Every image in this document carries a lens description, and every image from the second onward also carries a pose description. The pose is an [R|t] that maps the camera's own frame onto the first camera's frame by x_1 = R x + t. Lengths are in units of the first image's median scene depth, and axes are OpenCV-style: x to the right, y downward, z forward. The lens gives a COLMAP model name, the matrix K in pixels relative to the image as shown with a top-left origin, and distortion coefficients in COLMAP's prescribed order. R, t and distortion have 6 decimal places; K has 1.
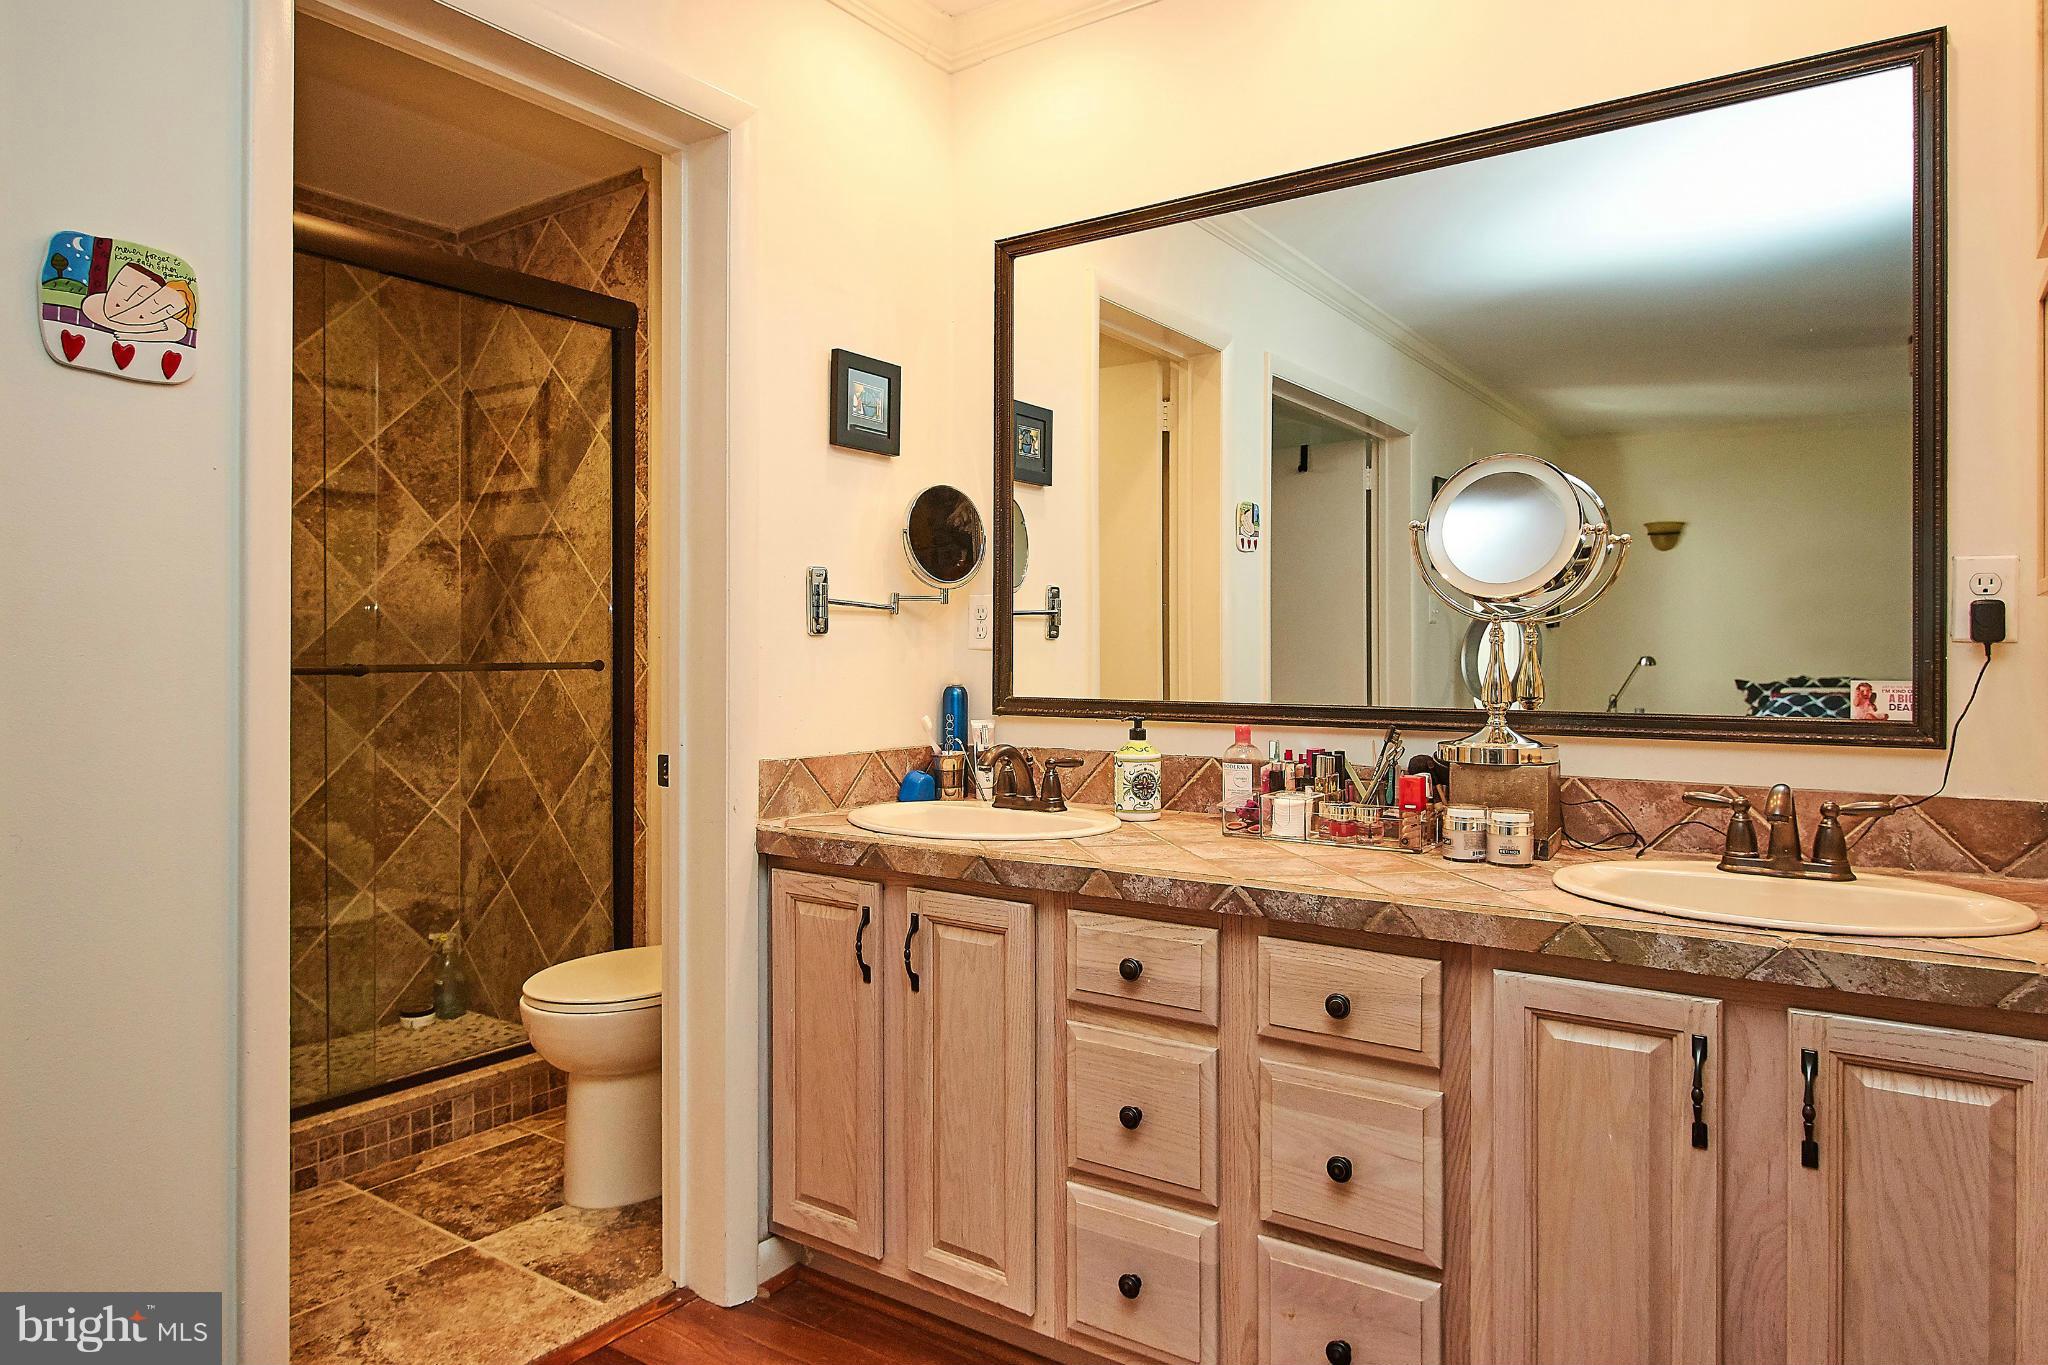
lens RADIAL K [[1259.8, 0, 1033.4], [0, 1259.8, 671.2], [0, 0, 1]] dist [-0.013371, 0.004969]
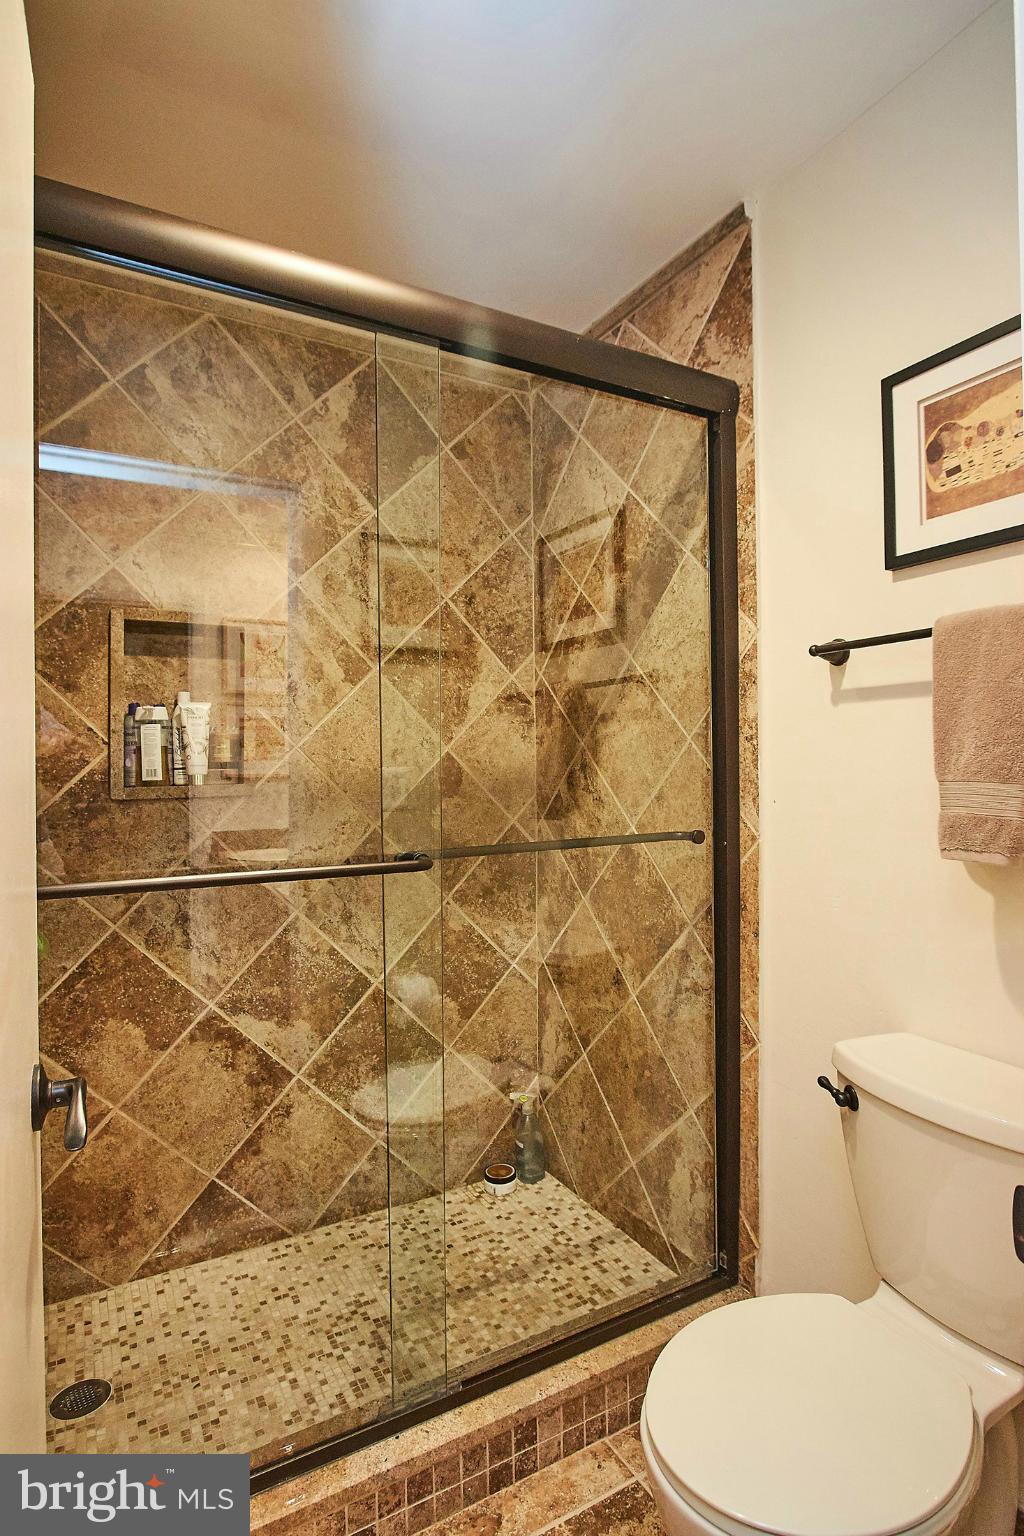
lens RADIAL K [[794.5, 0, 510.5], [0, 794.5, 767.7], [0, 0, 1]] dist [-0.001155, 0.000177]
pose [[0.900493, -0.011853, -0.434710, -0.214421], [0.010173, 0.999929, -0.006191, -0.042905], [0.434752, 0.001153, 0.900549, 0.454457]]
